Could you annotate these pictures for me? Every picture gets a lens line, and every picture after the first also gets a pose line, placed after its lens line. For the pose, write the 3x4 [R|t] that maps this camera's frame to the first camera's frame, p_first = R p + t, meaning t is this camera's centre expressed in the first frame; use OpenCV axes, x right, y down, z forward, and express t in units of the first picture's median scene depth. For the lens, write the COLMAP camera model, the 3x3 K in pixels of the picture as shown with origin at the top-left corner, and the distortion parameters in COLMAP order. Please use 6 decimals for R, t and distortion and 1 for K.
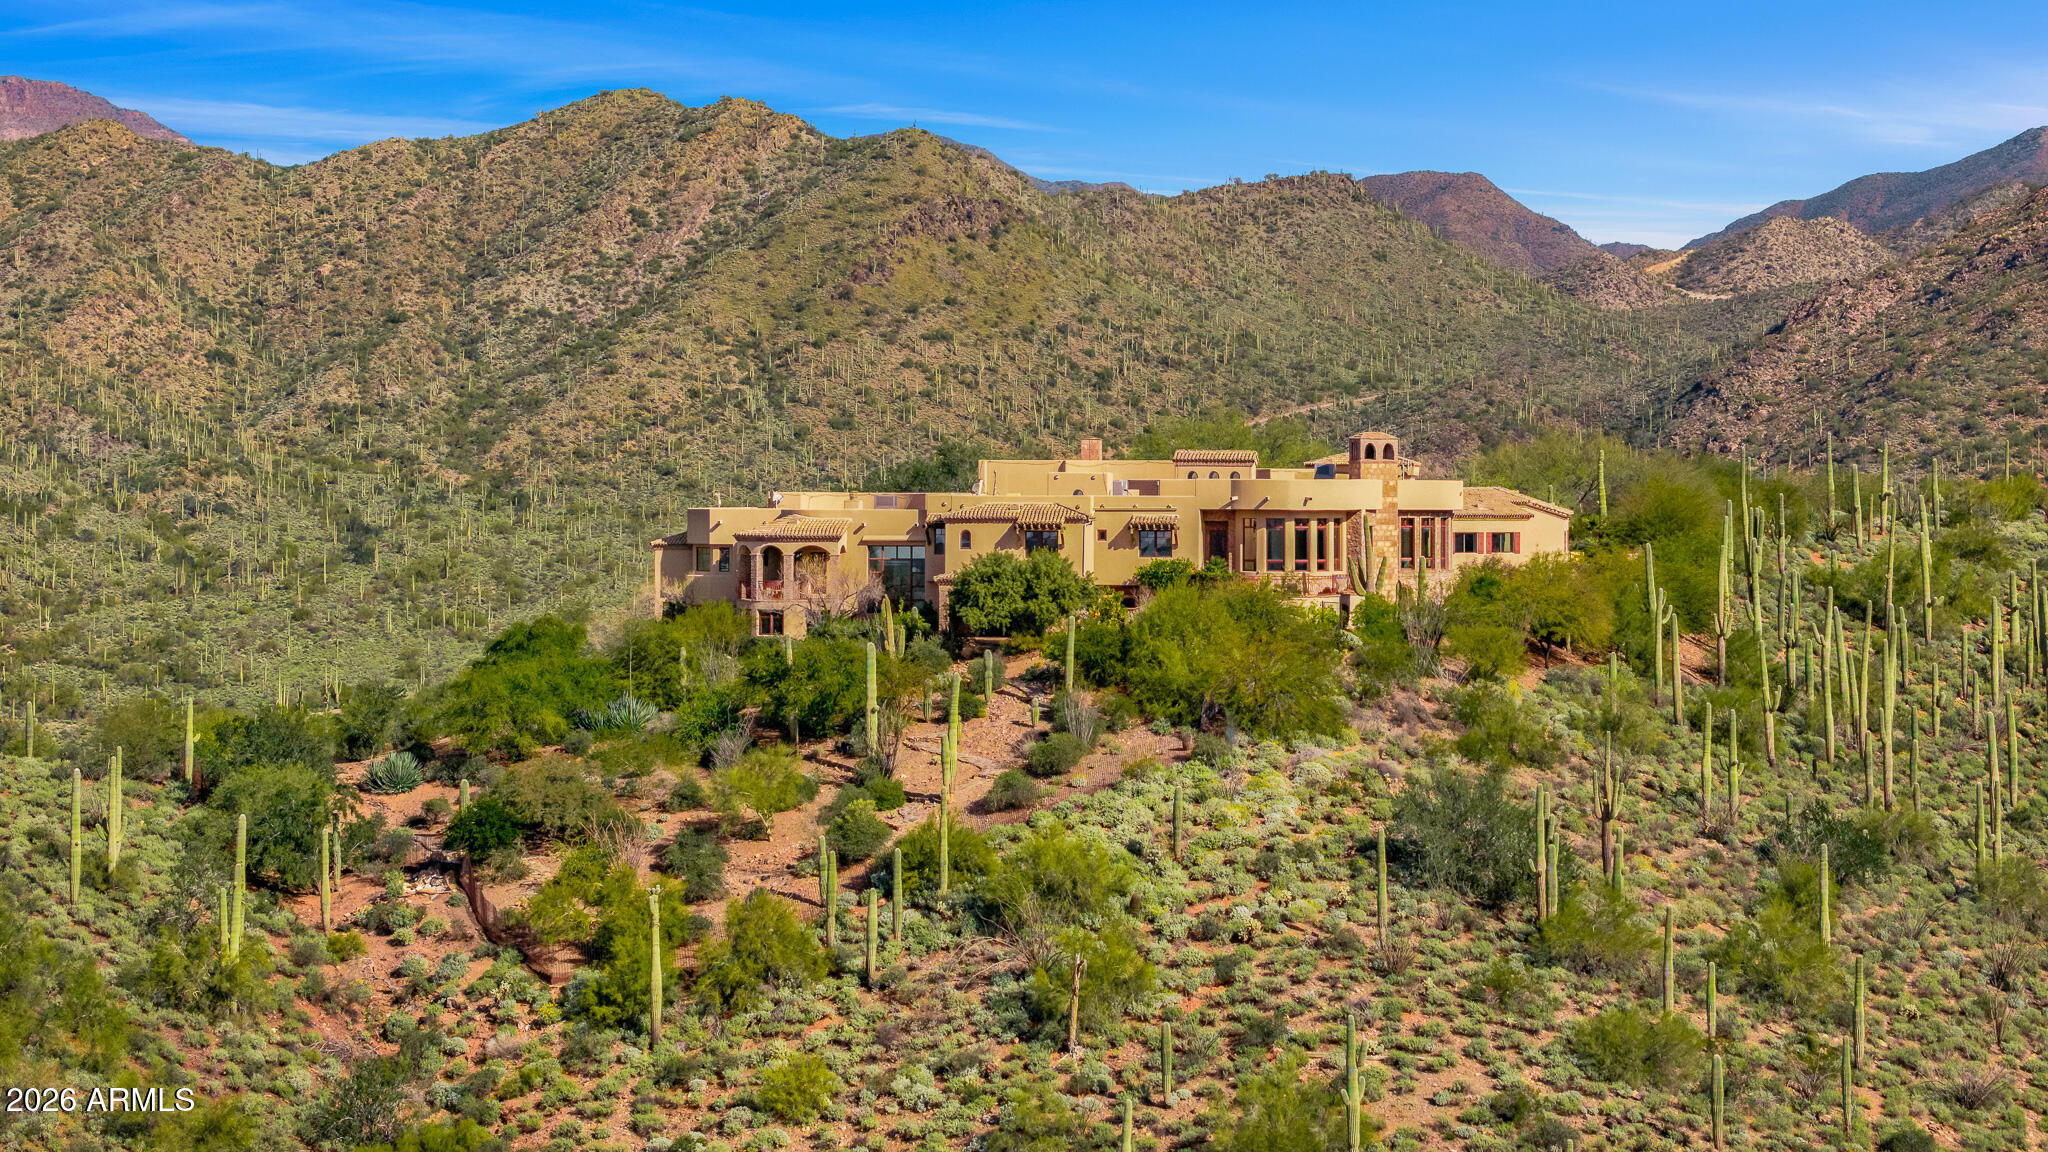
lens RADIAL K [[4155.7, 0, 1024.0], [0, 4155.7, 576.0], [0, 0, 1]] dist [-0.085818, 0.208077]
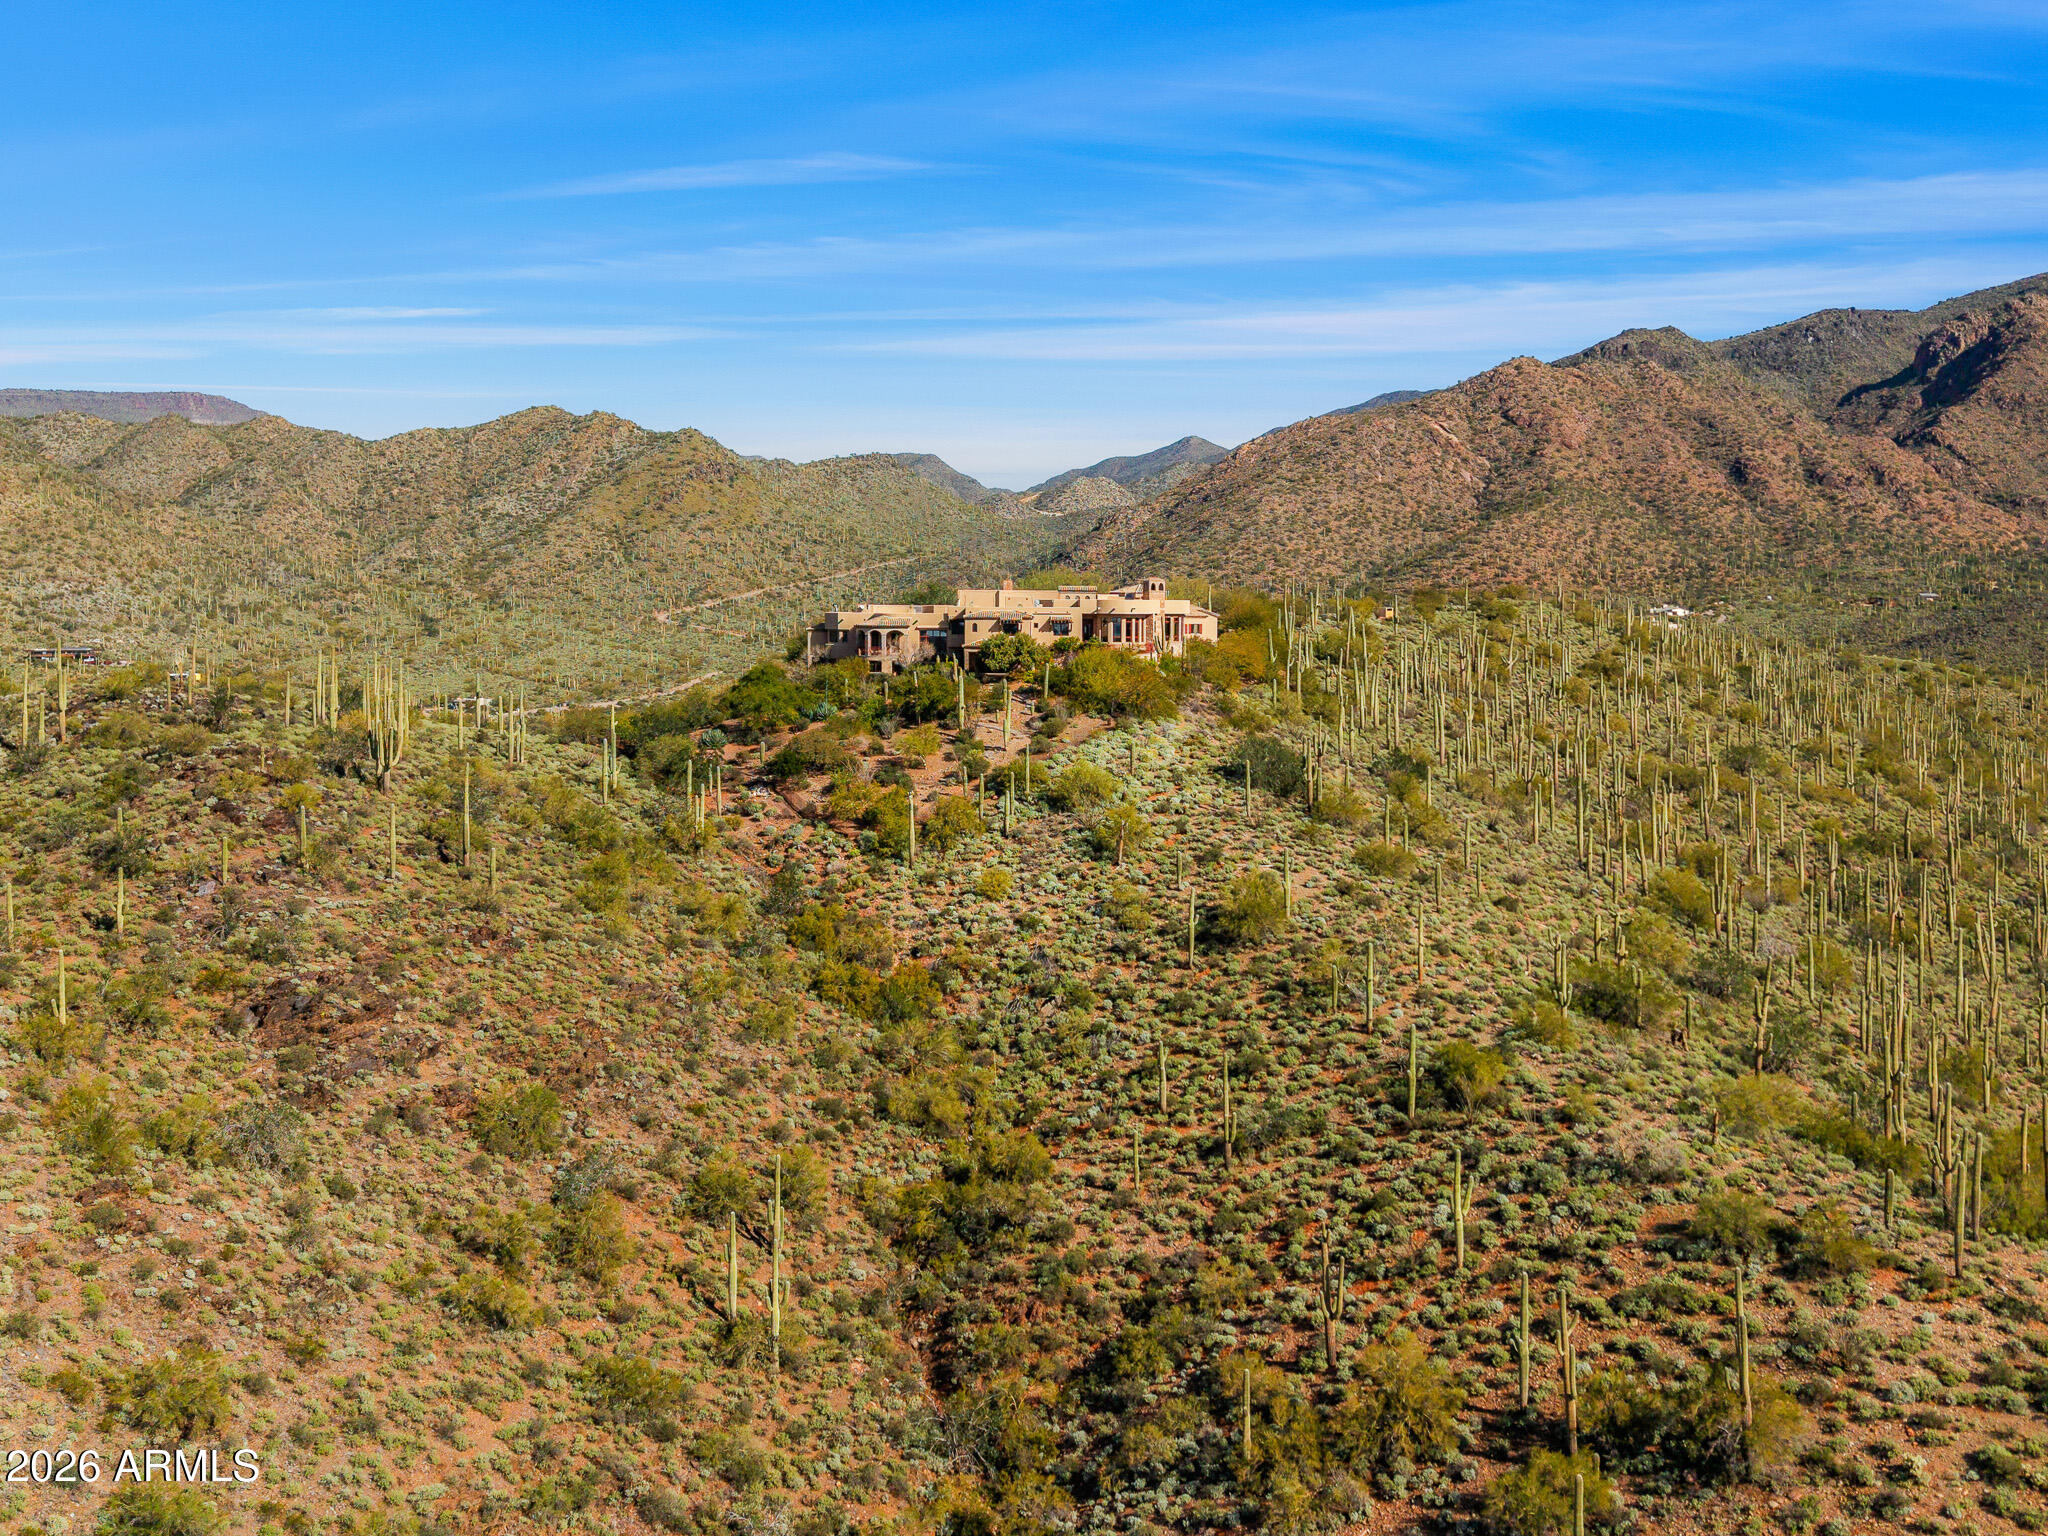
lens RADIAL K [[1926.6, 0, 1024.0], [0, 1926.6, 768.0], [0, 0, 1]] dist [0.019586, -0.001830]
pose [[0.987881, -0.010212, 0.154876, -0.139623], [0.000090, 0.997871, 0.065220, -0.001283], [-0.155212, -0.064416, 0.985779, 0.013587]]
